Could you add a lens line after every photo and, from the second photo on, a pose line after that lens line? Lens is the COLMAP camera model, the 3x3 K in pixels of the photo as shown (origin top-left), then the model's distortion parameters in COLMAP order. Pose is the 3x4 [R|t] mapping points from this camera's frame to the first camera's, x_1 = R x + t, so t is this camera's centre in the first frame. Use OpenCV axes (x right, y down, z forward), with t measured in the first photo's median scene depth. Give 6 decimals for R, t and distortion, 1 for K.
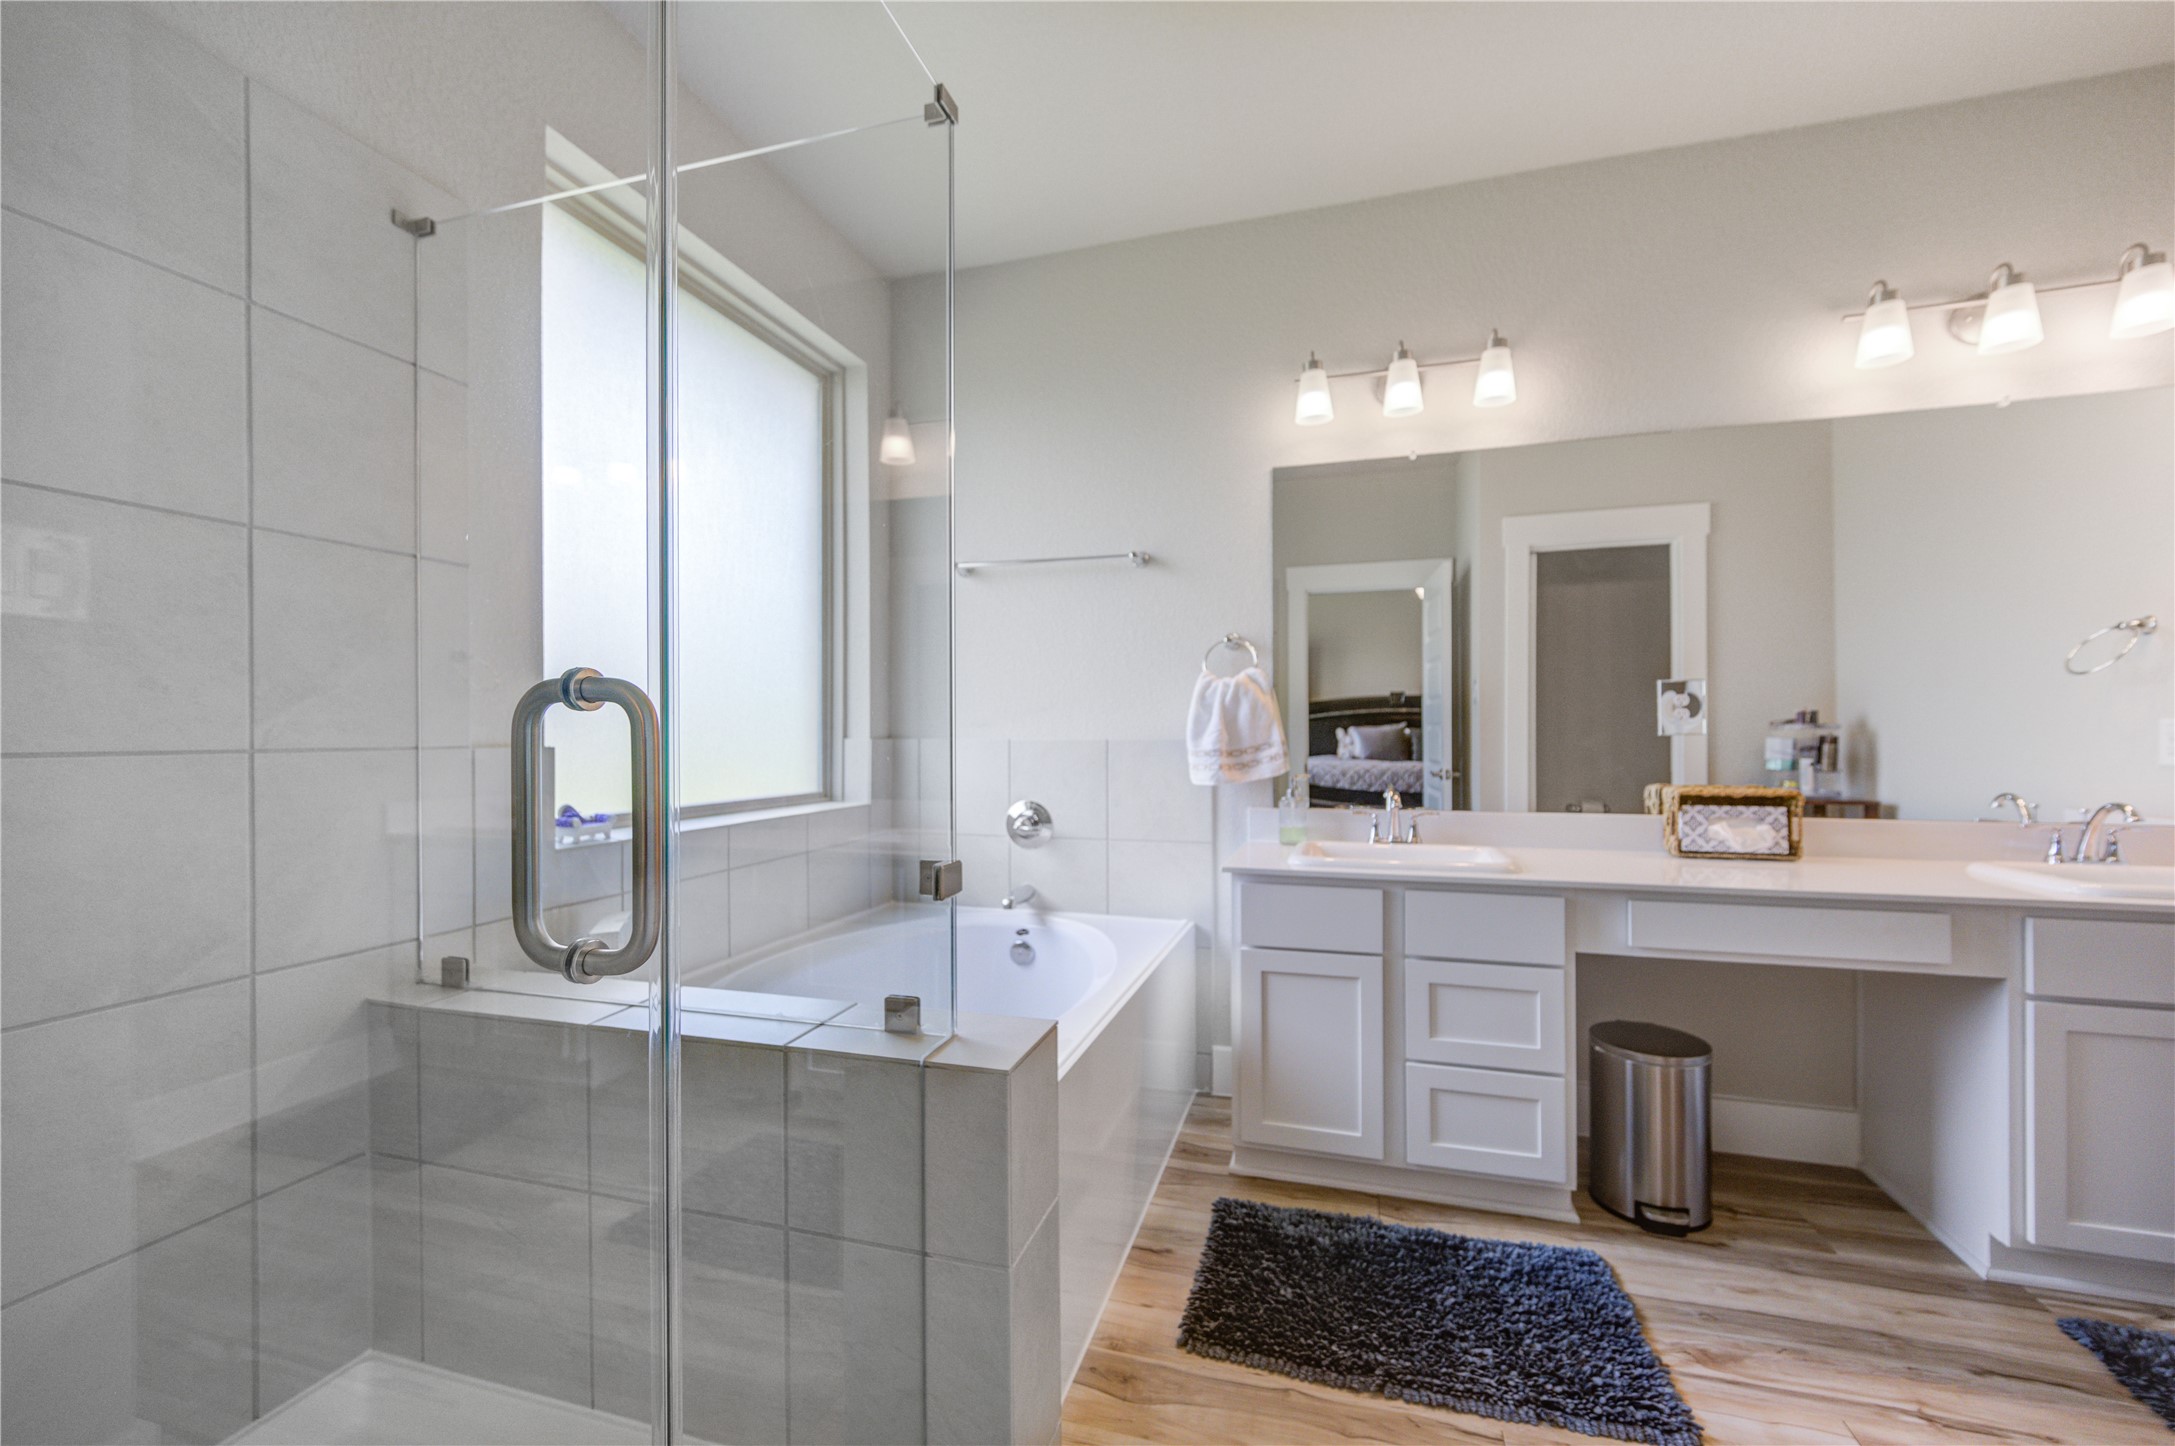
lens RADIAL K [[856.9, 0, 1084.4], [0, 856.9, 733.4], [0, 0, 1]] dist [0.009234, -0.000049]
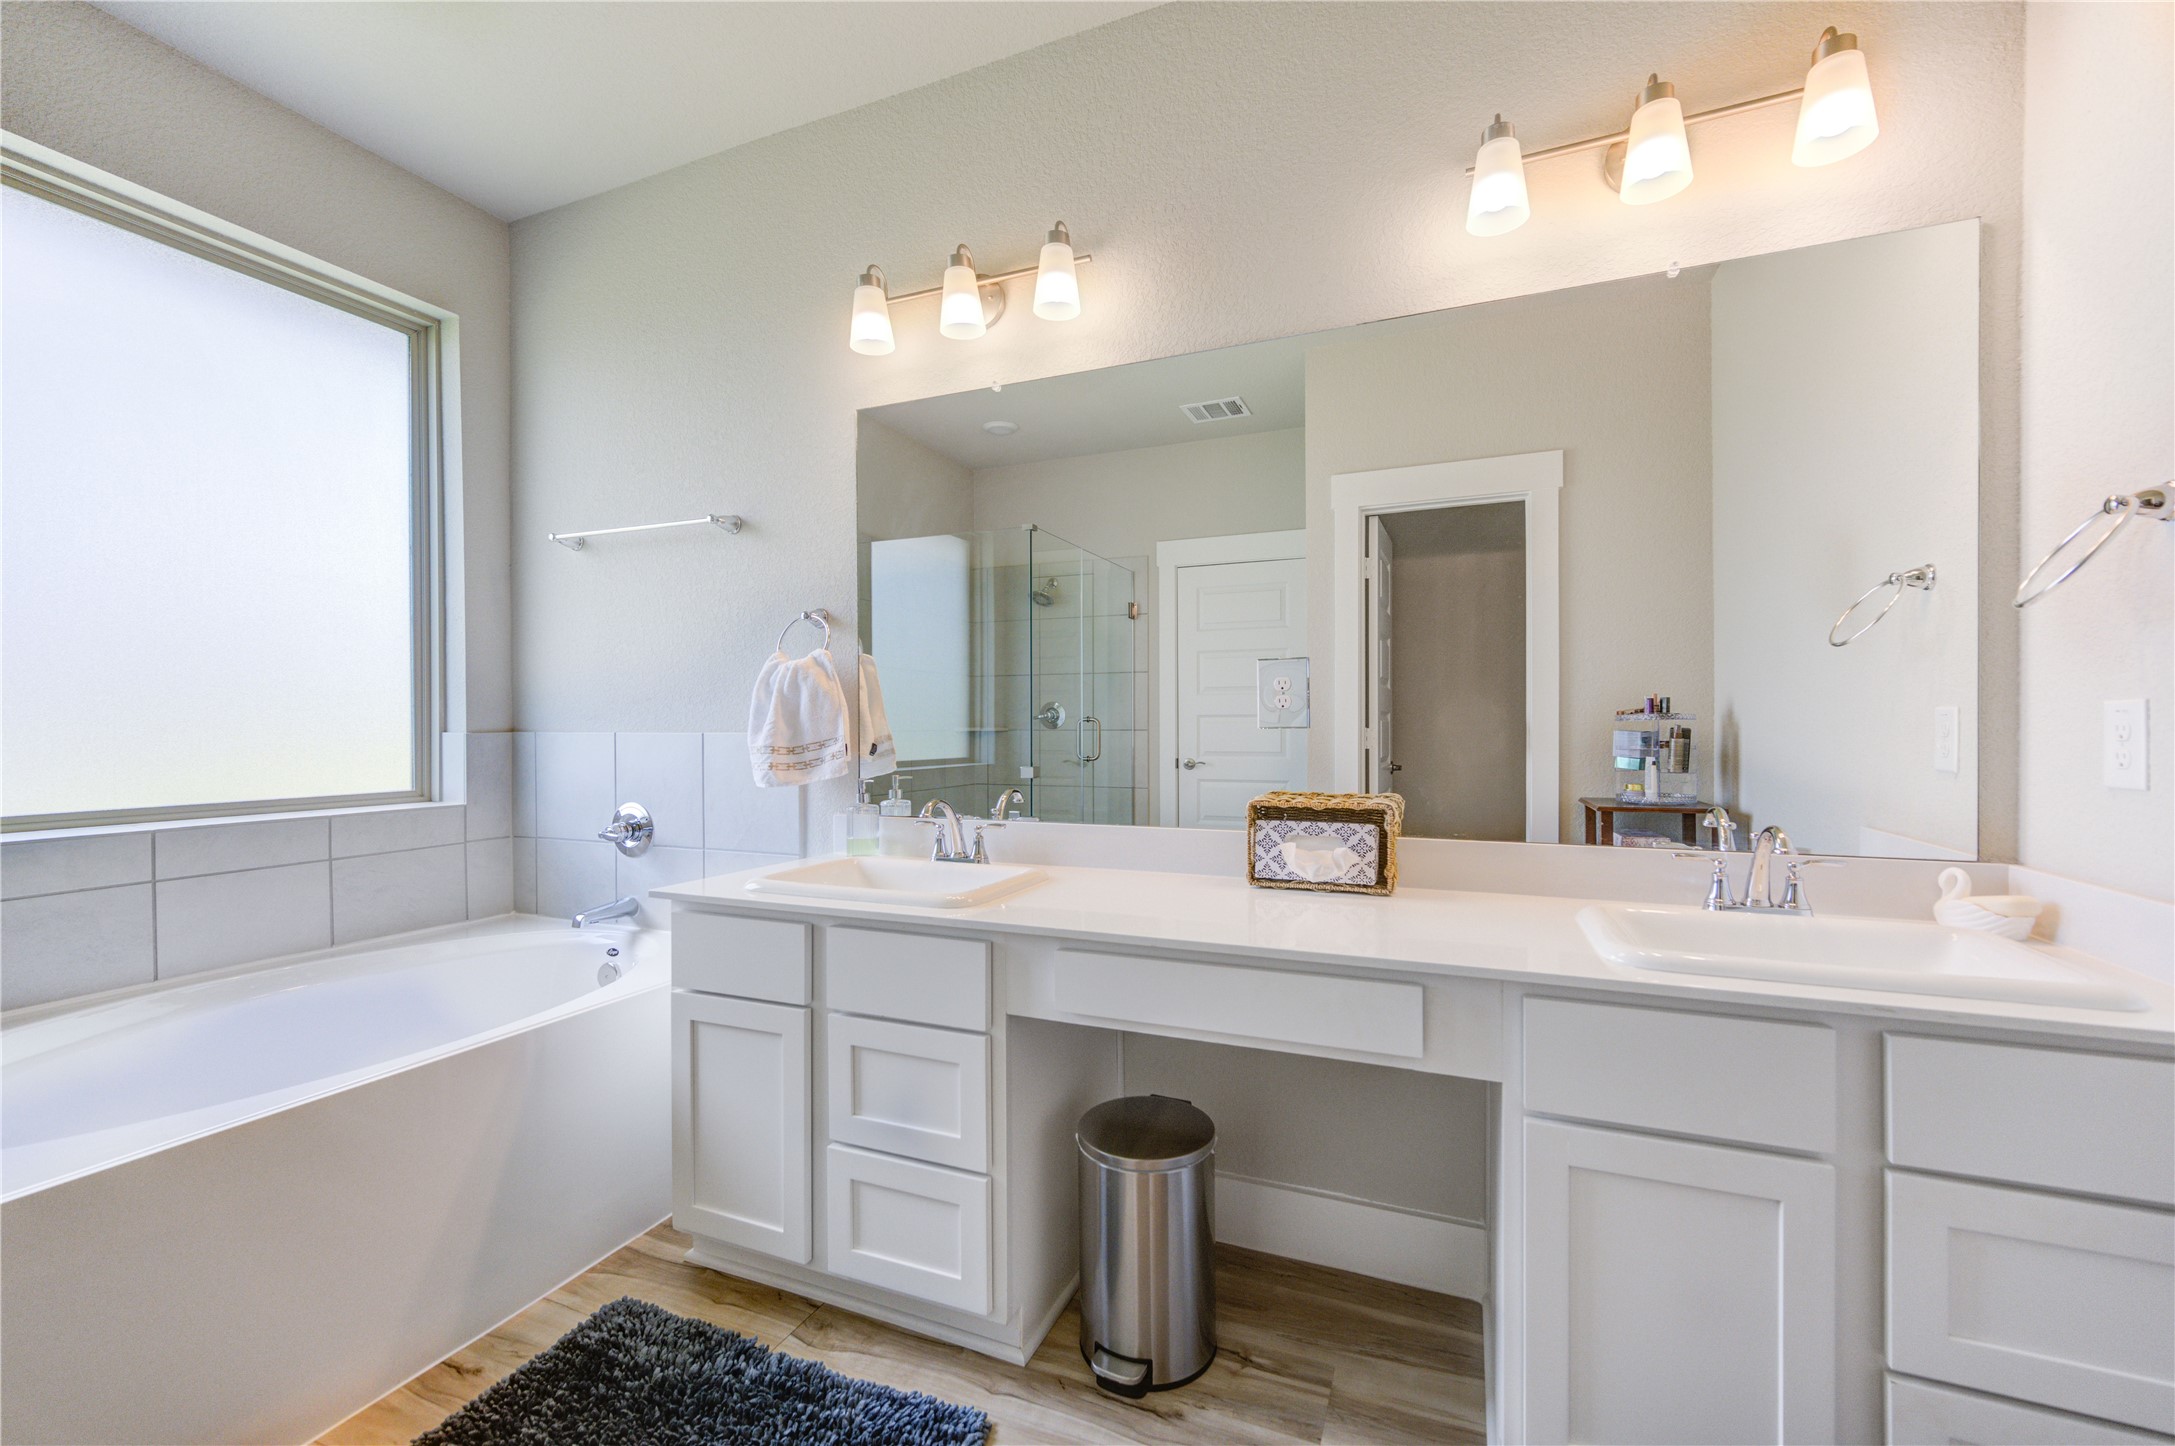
lens RADIAL K [[854.9, 0, 1093.1], [0, 854.9, 731.4], [0, 0, 1]] dist [0.001909, 0.000546]
pose [[0.994505, 0.000324, -0.104688, 0.635828], [0.000332, 0.999980, 0.006251, -0.000202], [0.104688, -0.006251, 0.994485, 0.226063]]
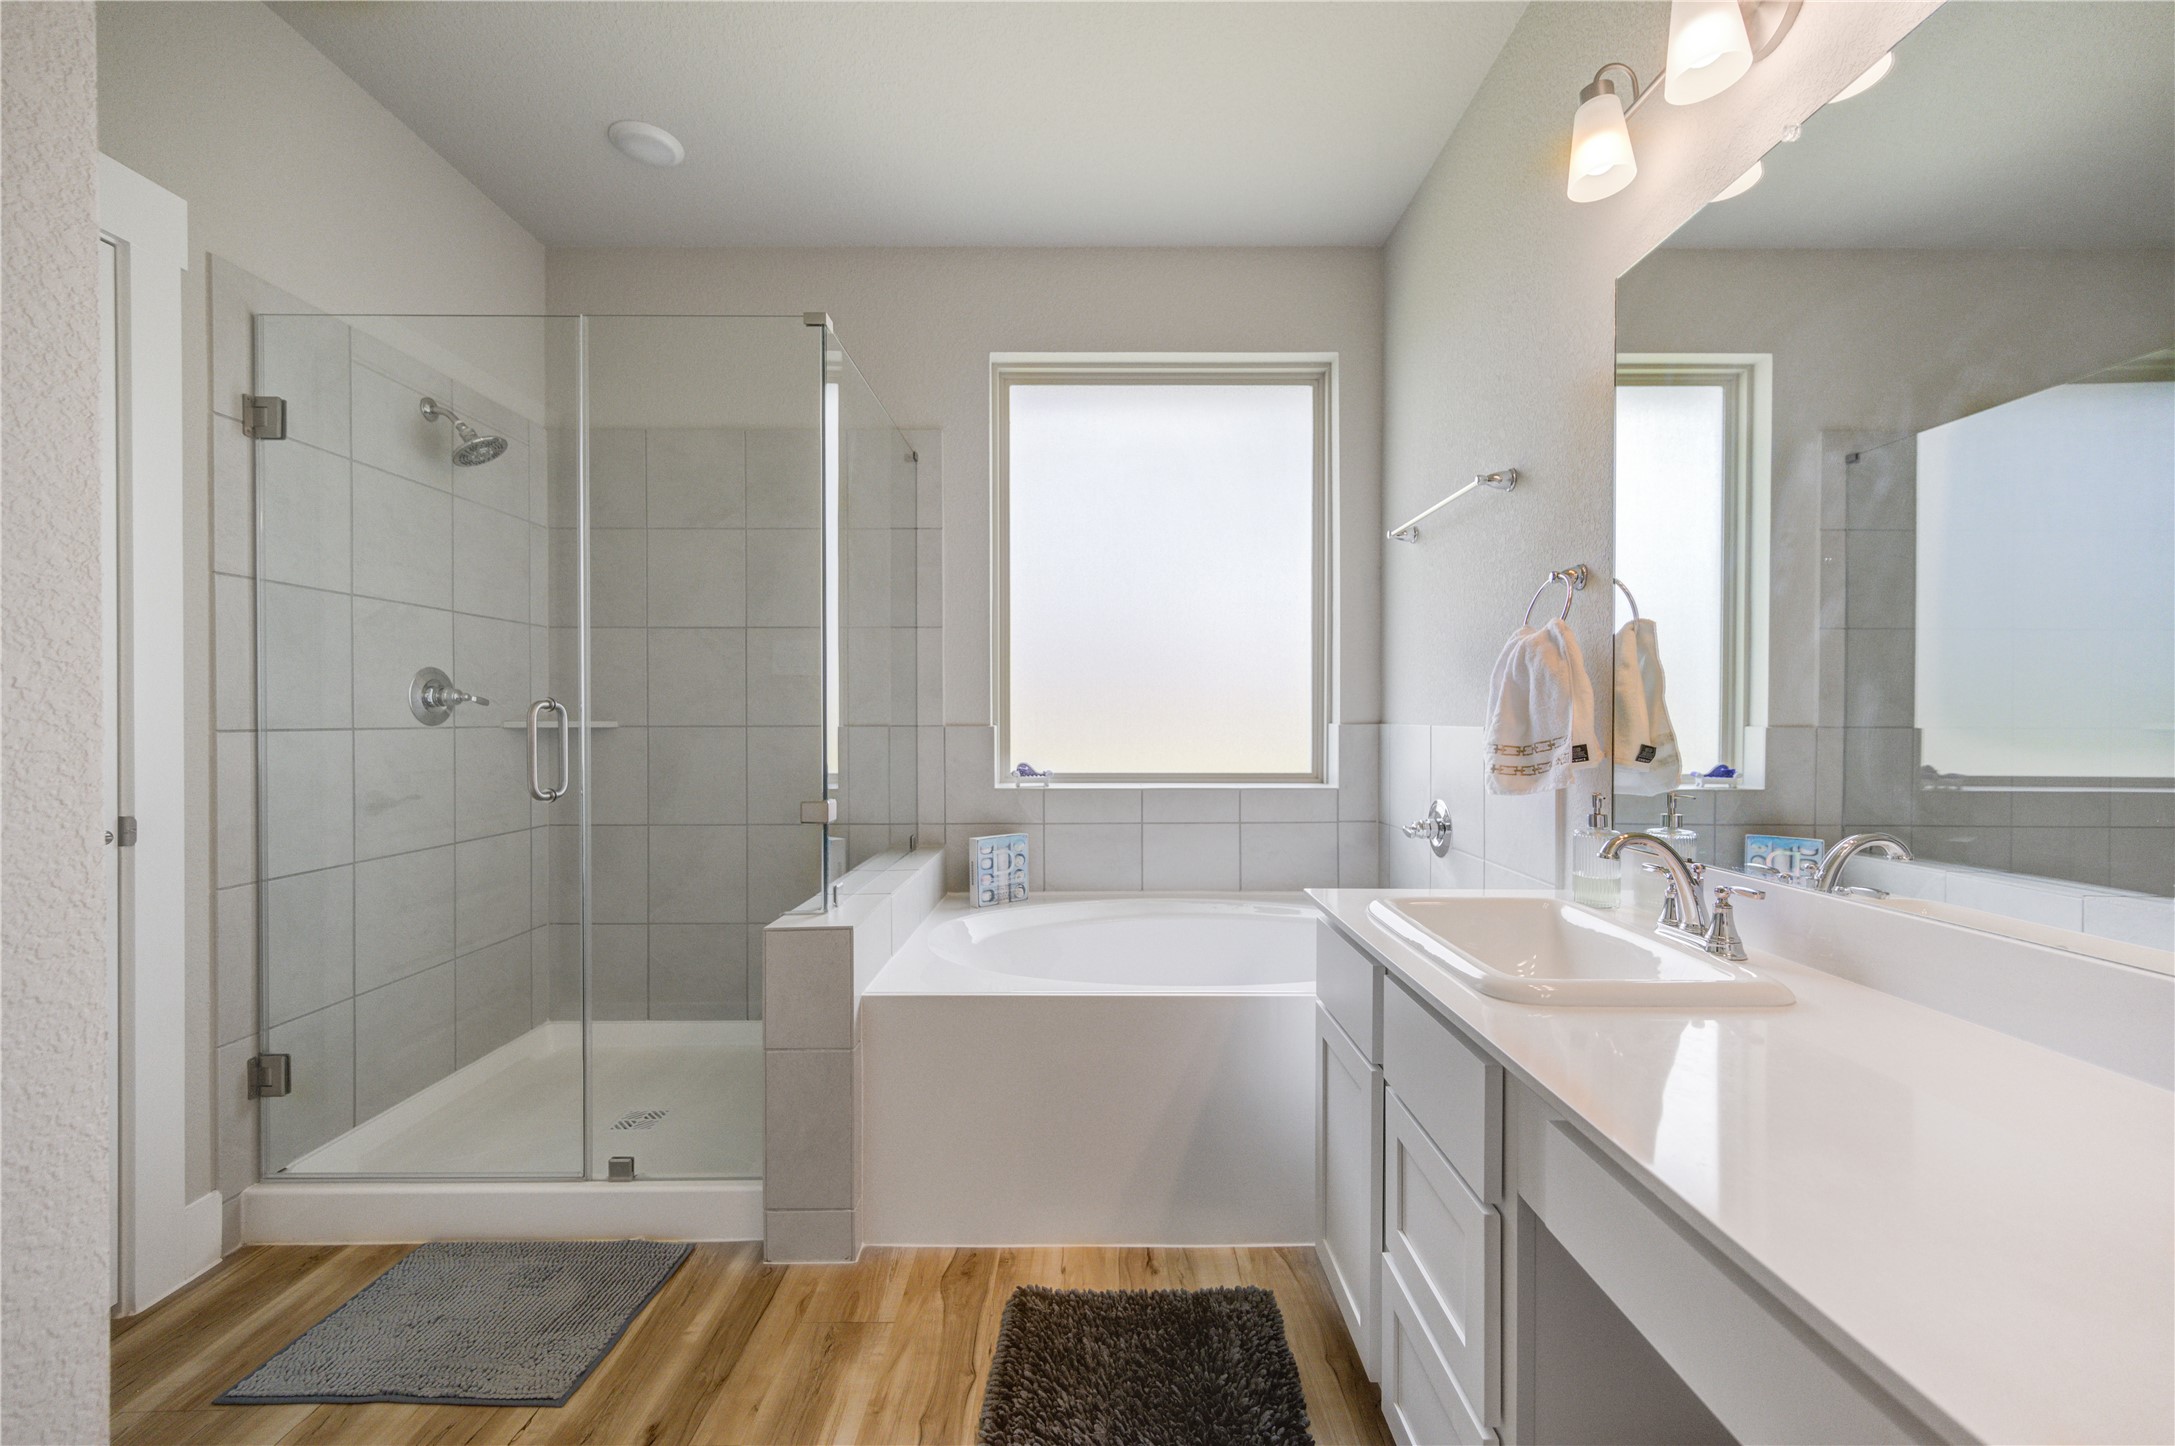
lens RADIAL K [[873.2, 0, 1118.1], [0, 873.2, 727.7], [0, 0, 1]] dist [0.001881, 0.000242]
pose [[0.295810, 0.012215, -0.955169, 0.834927], [-0.001107, 0.999922, 0.012444, -0.002511], [0.955246, -0.002623, 0.295800, 0.575316]]
